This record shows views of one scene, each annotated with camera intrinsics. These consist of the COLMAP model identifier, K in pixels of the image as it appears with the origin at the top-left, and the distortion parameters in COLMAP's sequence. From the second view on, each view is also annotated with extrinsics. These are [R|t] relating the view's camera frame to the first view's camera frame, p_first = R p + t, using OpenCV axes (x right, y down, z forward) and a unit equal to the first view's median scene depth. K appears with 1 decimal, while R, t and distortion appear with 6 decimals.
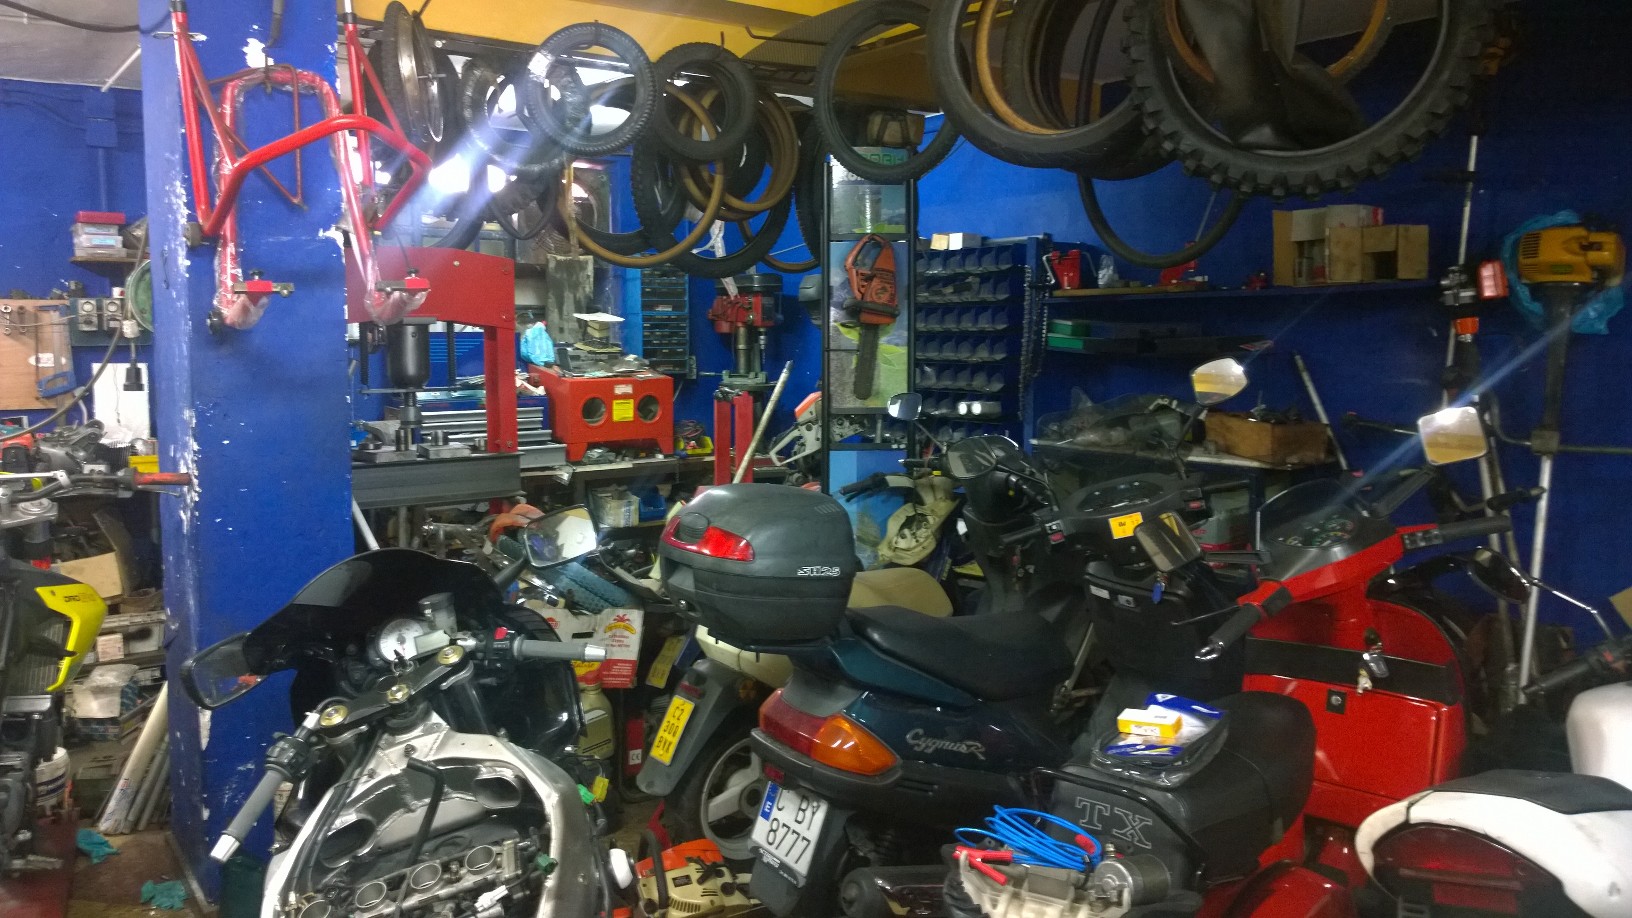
lens RADIAL K [[1247.5, 0, 743.9], [0, 1247.5, 460.1], [0, 0, 1]] dist [0.053061, -0.049332]
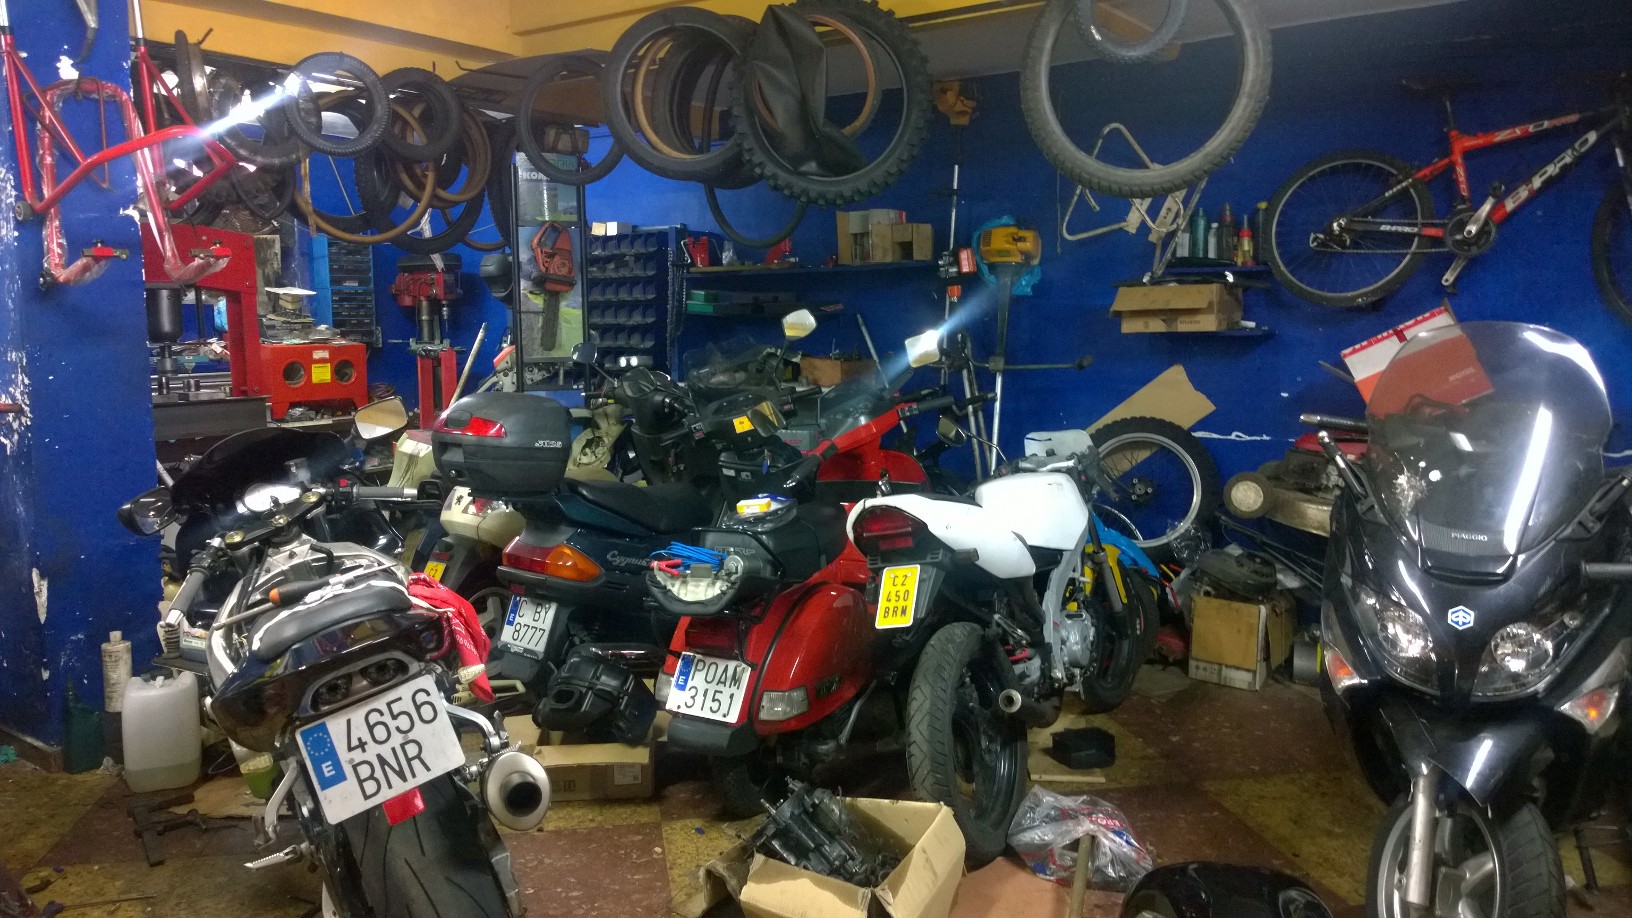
lens RADIAL K [[1247.5, 0, 743.9], [0, 1247.5, 460.1], [0, 0, 1]] dist [0.053061, -0.049332]
pose [[0.959443, -0.034919, 0.279733, -0.095675], [0.032242, 0.999380, 0.014170, 0.065881], [-0.280054, -0.004577, 0.959973, -0.364445]]
